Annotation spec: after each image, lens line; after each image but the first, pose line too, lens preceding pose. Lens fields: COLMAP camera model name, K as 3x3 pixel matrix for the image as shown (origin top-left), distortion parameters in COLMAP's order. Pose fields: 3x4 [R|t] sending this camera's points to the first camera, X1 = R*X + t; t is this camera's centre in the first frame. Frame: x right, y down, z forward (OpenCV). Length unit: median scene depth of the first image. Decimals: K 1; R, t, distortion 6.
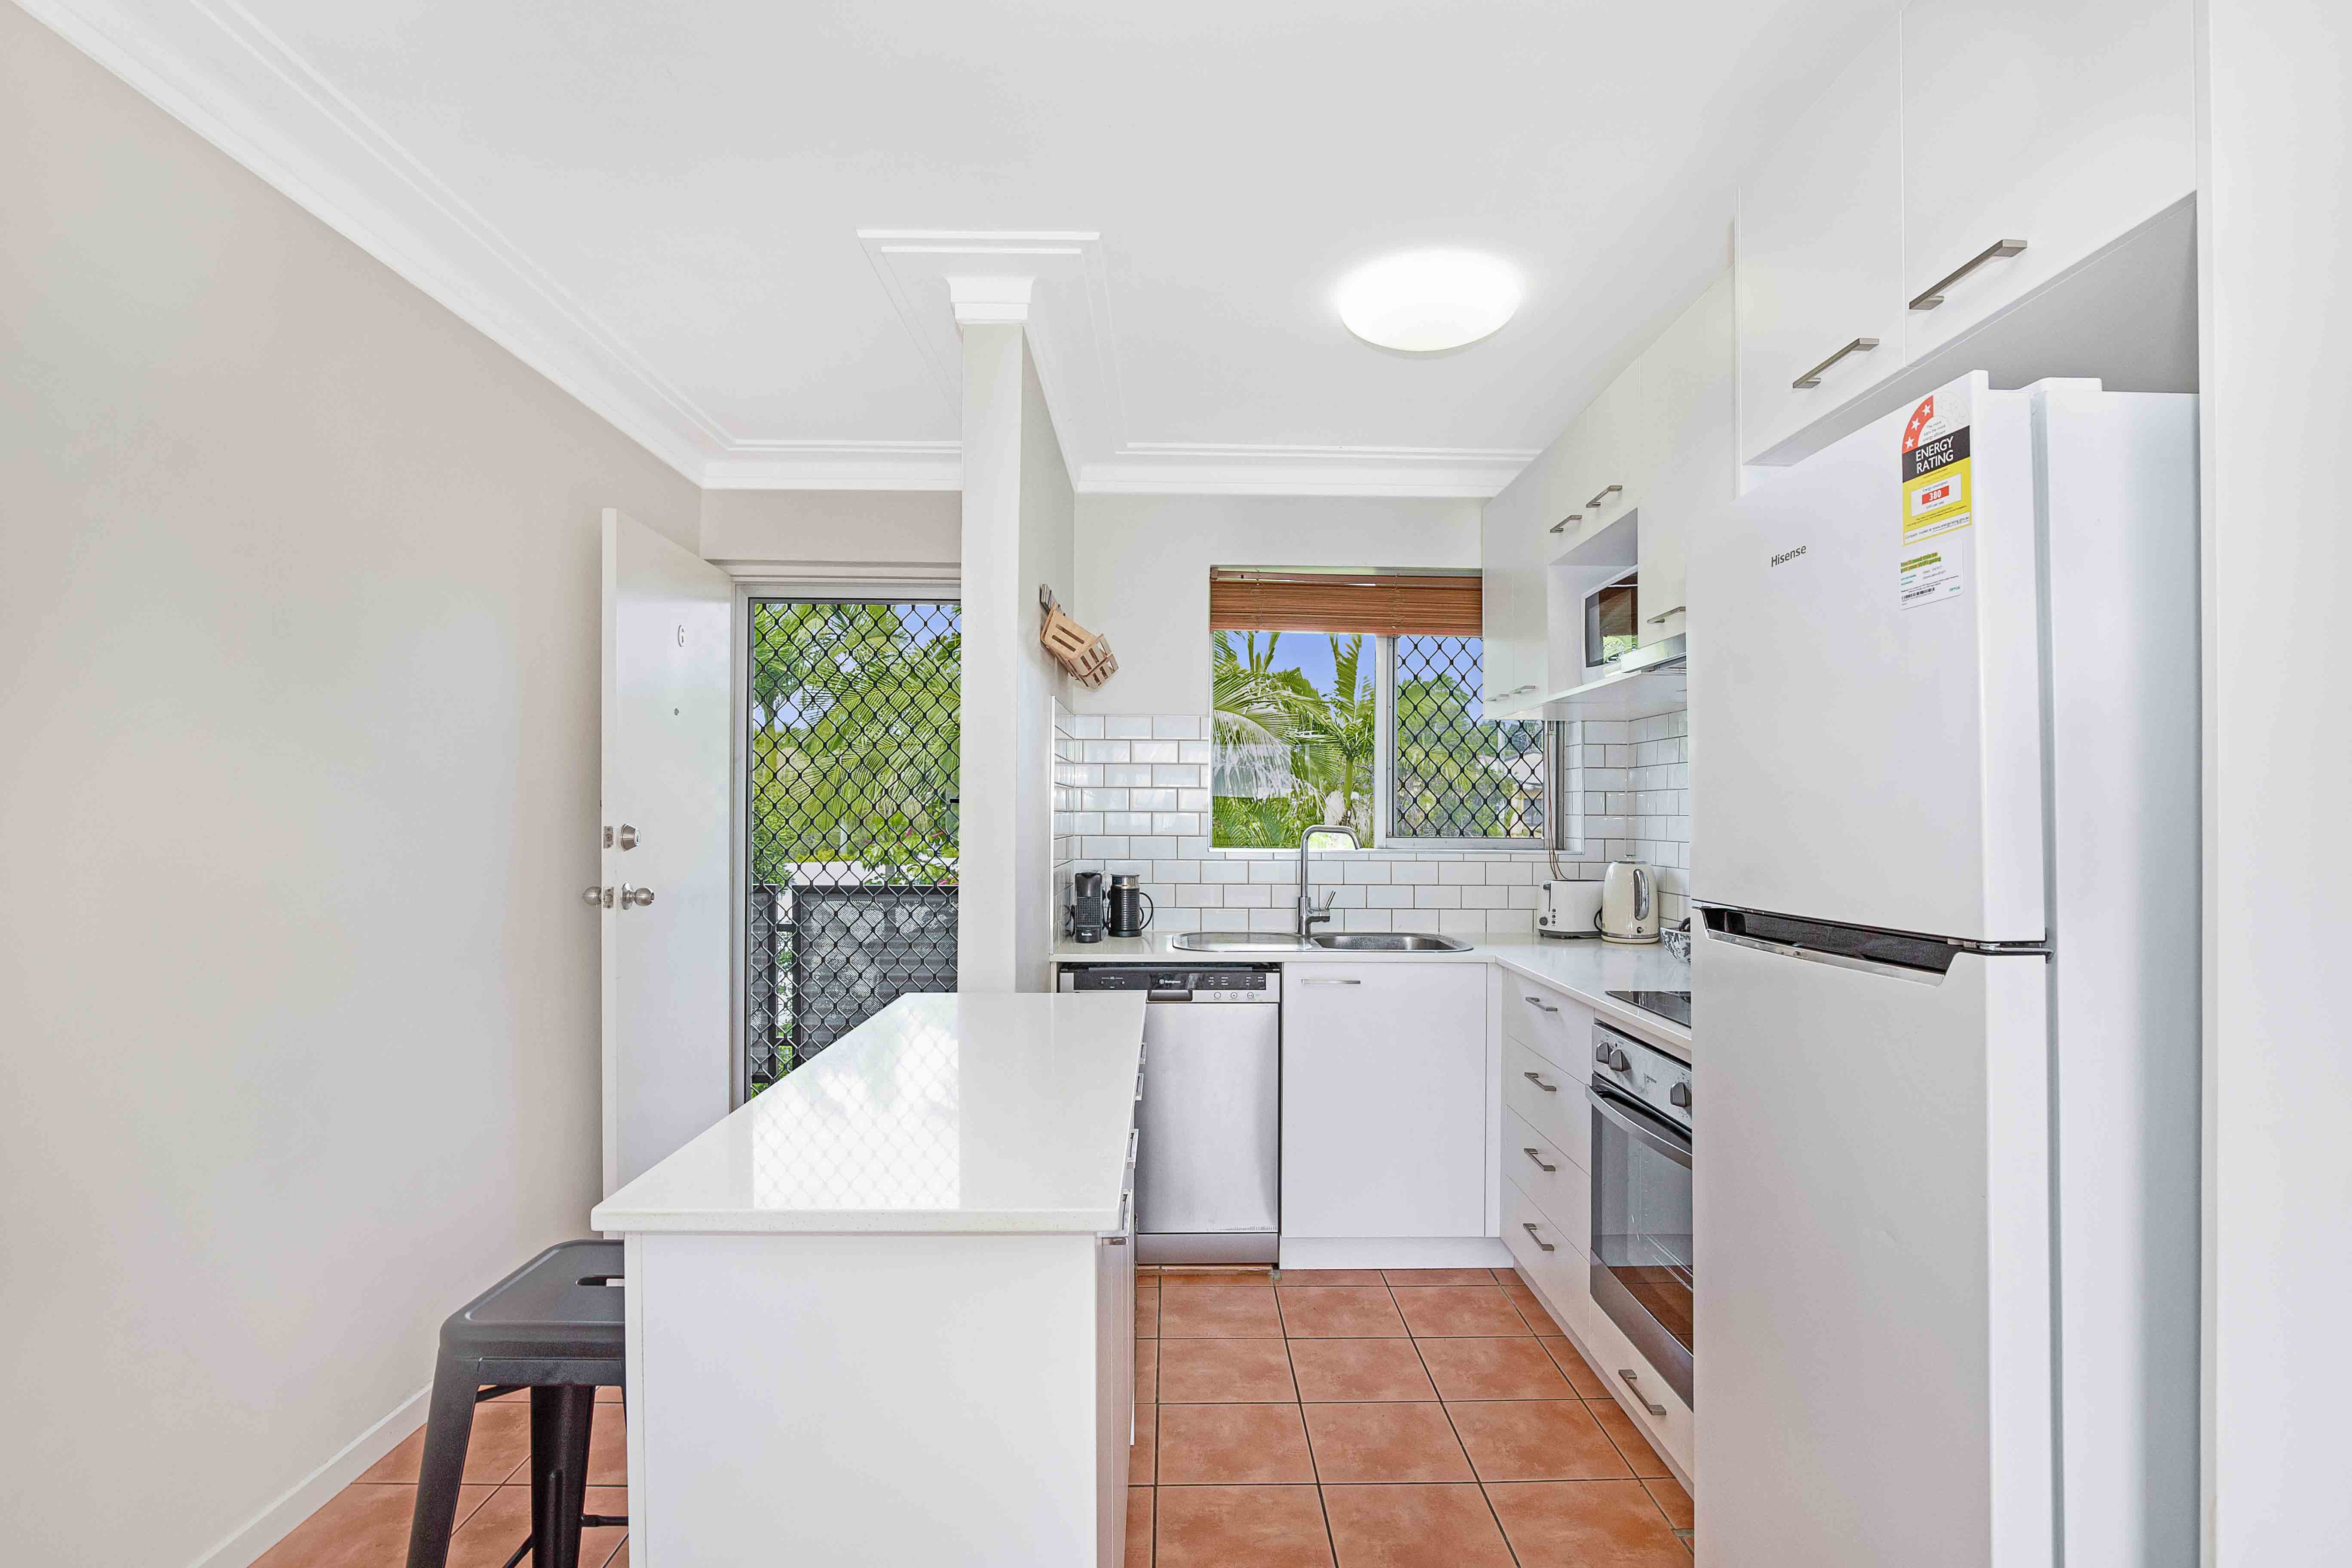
lens RADIAL K [[1144.0, 0, 1176.0], [0, 1144.0, 784.0], [0, 0, 1]] dist [-0.012954, 0.000998]
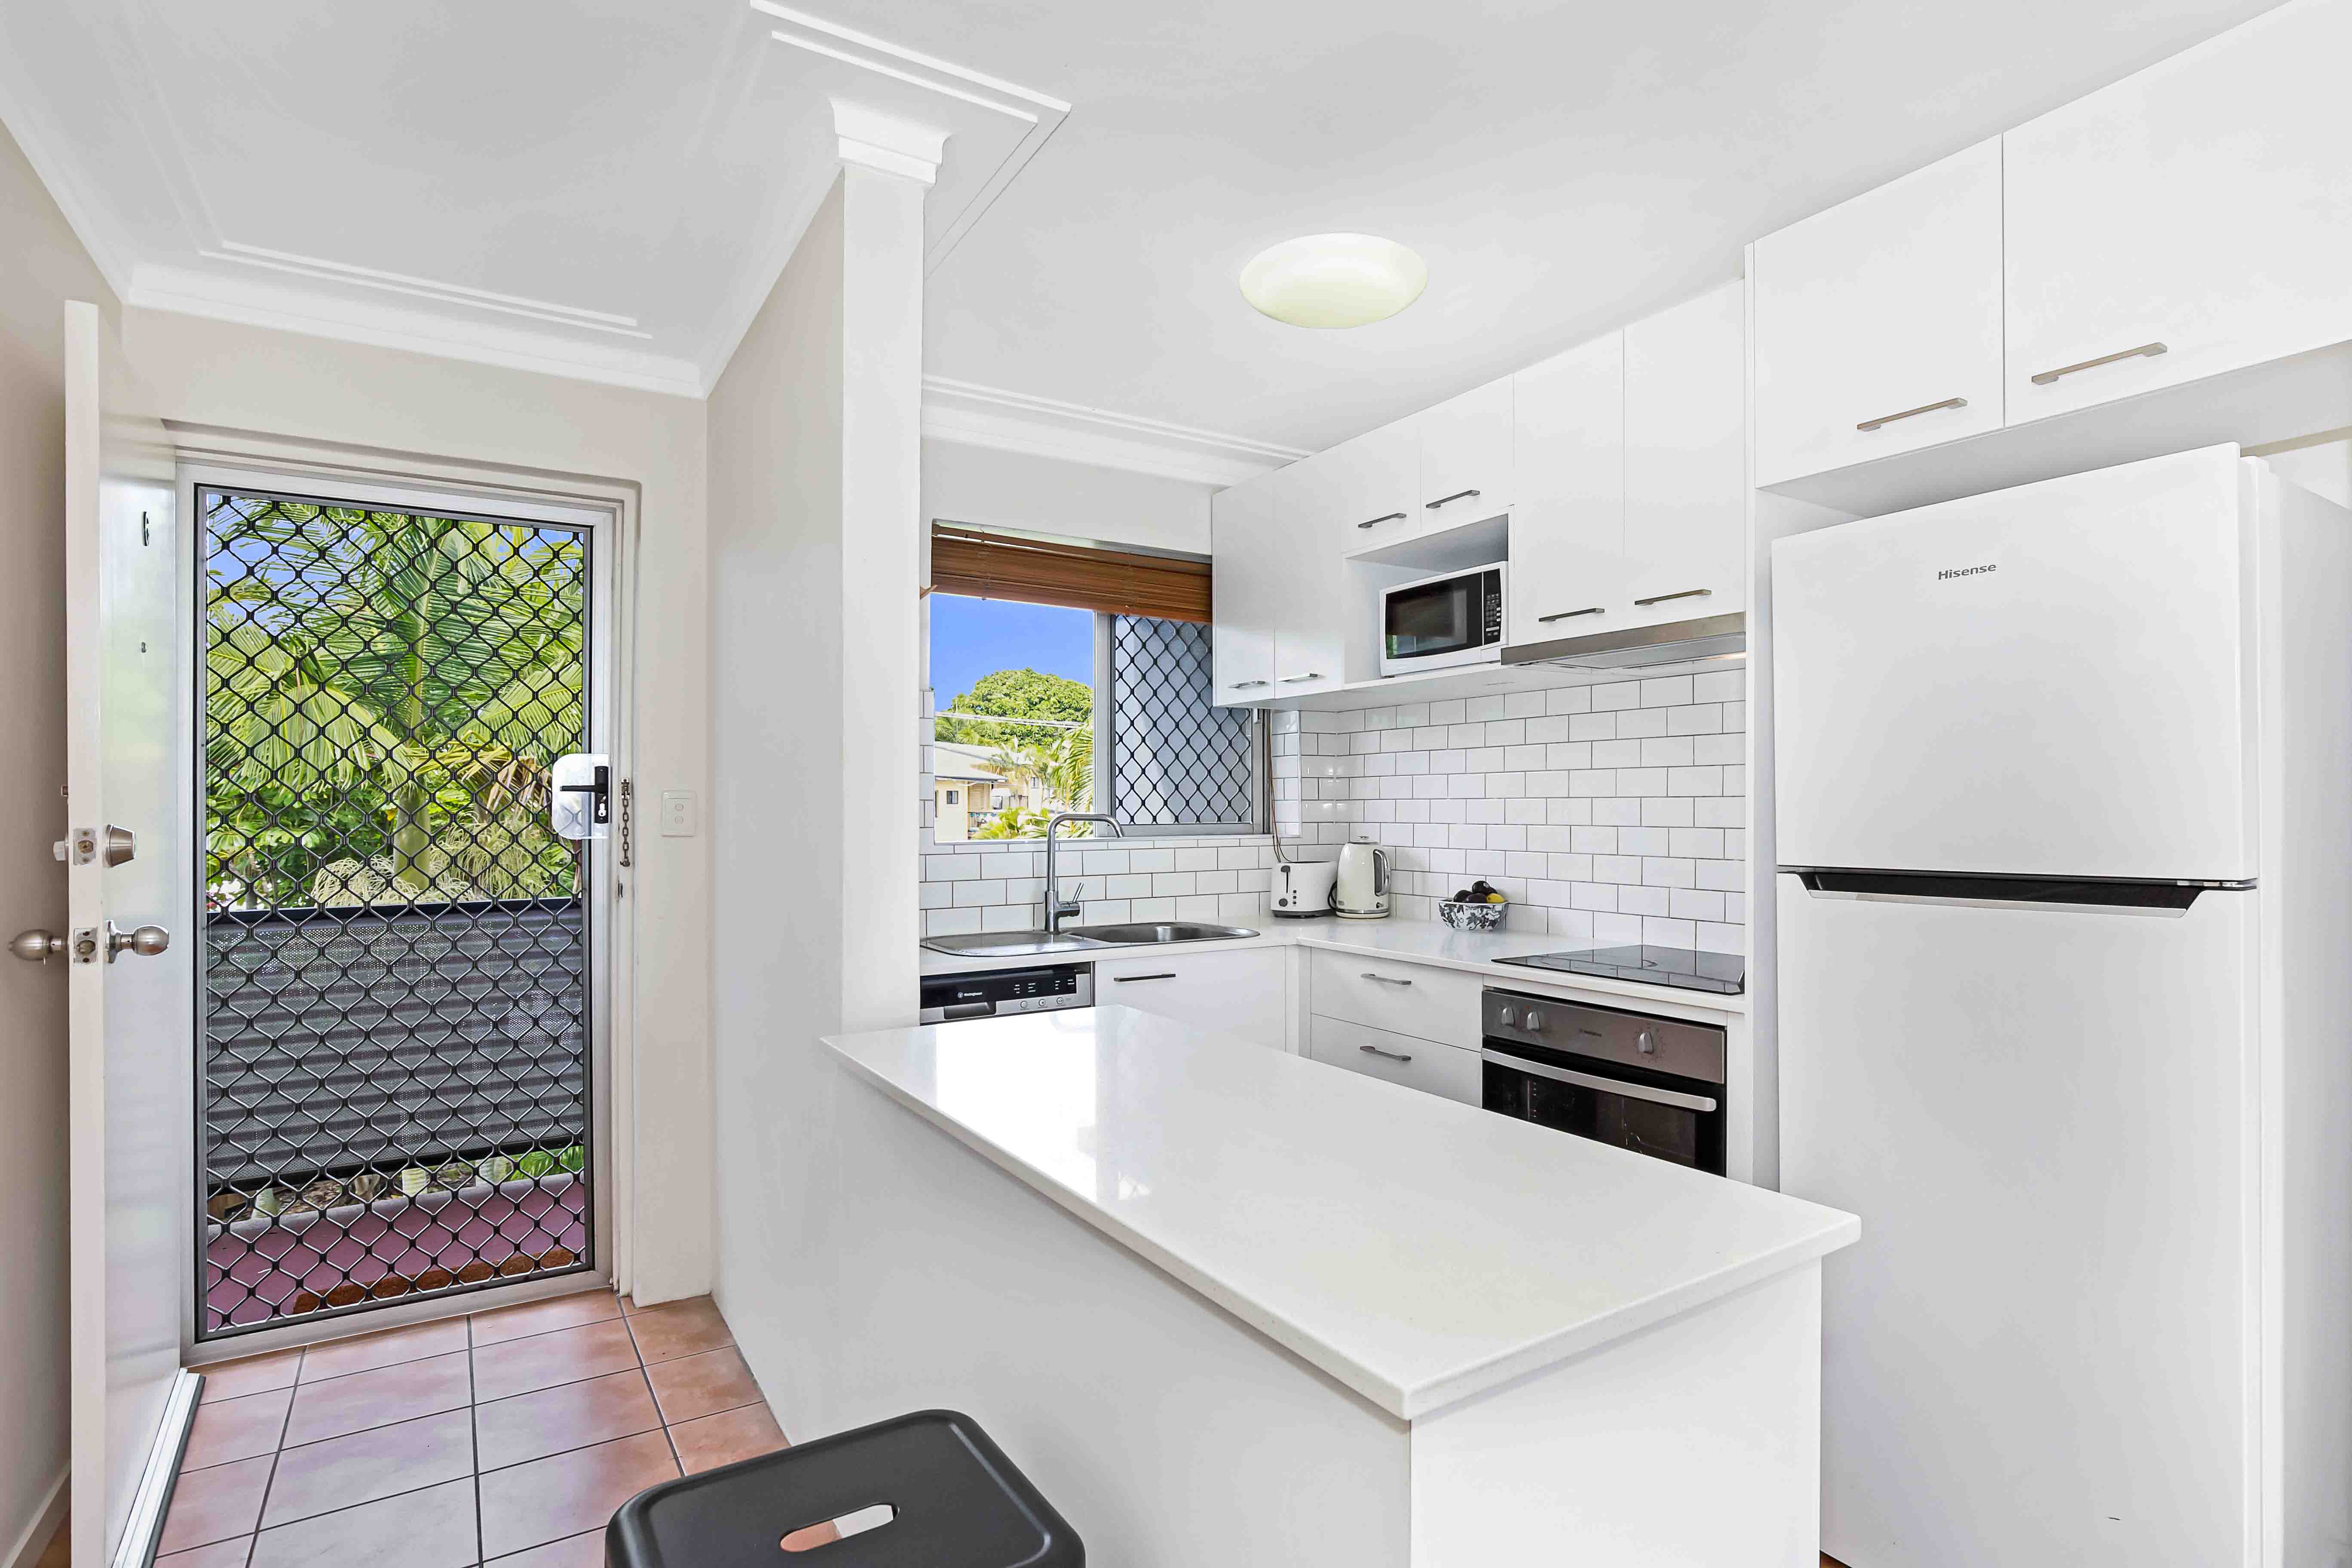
lens RADIAL K [[1144.0, 0, 1176.0], [0, 1144.0, 784.0], [0, 0, 1]] dist [-0.012954, 0.000998]
pose [[0.843851, 0.001032, 0.536577, -0.318088], [-0.003931, 0.999983, 0.004259, 0.008597], [-0.536564, -0.005703, 0.843840, 0.175367]]
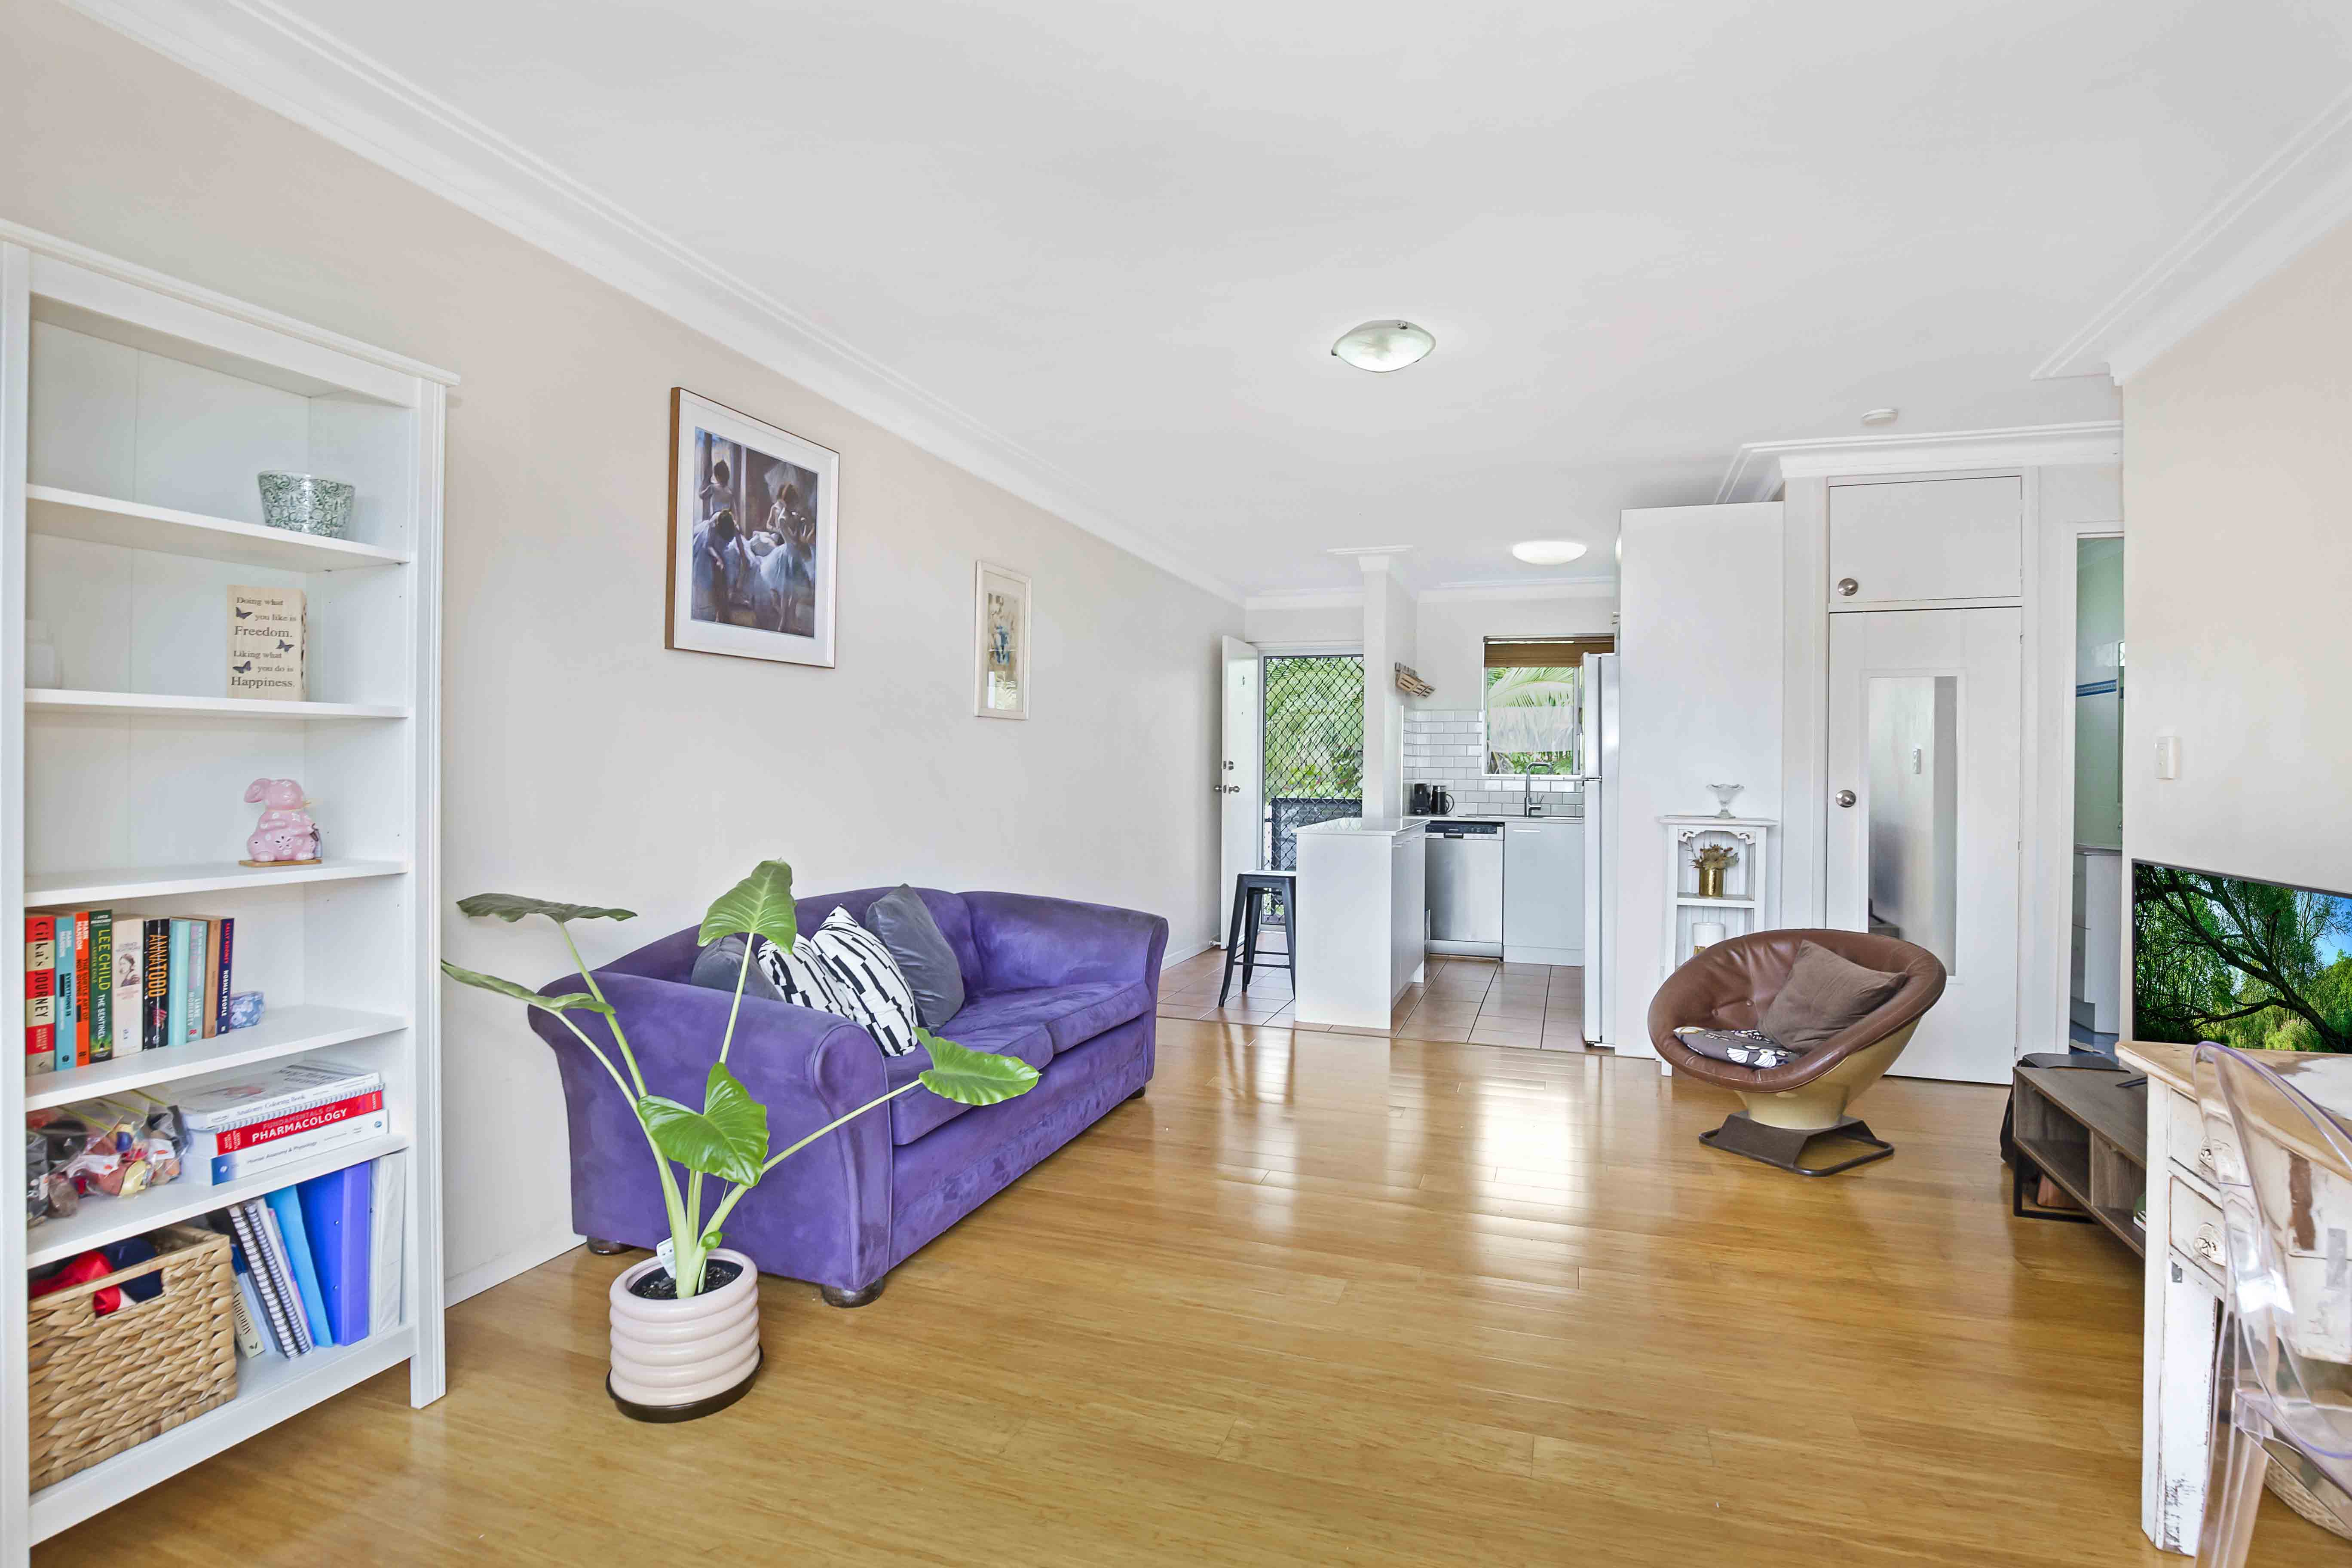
lens RADIAL K [[1127.3, 0, 1176.0], [0, 1127.3, 784.0], [0, 0, 1]] dist [-0.001574, 0.000143]
pose [[0.938805, 0.003518, -0.344432, 0.259649], [0.006680, 0.999574, 0.028419, 0.016180], [0.344385, -0.028981, 0.938381, -1.354354]]
